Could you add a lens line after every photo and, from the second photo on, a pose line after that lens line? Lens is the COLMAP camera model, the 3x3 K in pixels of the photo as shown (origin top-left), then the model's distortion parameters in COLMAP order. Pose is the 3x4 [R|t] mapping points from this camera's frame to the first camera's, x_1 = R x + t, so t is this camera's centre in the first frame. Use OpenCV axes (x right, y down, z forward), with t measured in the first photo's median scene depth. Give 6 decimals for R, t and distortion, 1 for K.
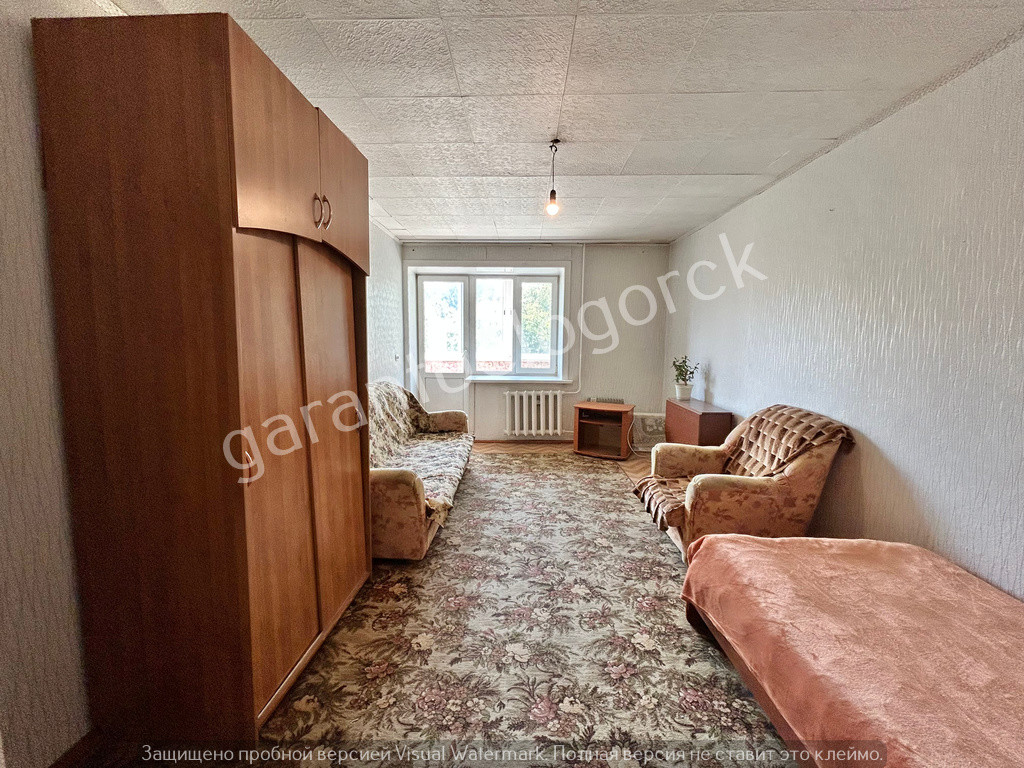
lens RADIAL K [[413.5, 0, 512.0], [0, 413.5, 384.0], [0, 0, 1]] dist [-0.002414, 0.000301]
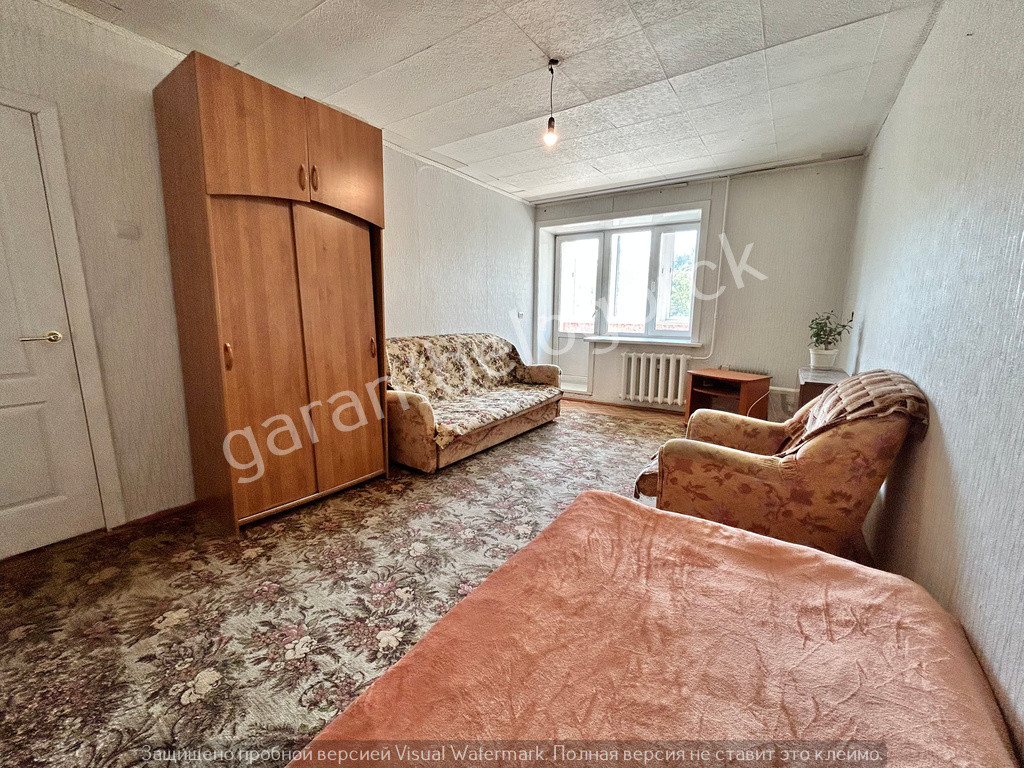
lens RADIAL K [[413.5, 0, 512.0], [0, 413.5, 384.0], [0, 0, 1]] dist [-0.002414, 0.000301]
pose [[0.842462, 0.092174, -0.530813, 0.507998], [-0.060245, 0.995194, 0.077197, 0.058551], [0.535377, -0.033057, 0.843966, 0.122367]]
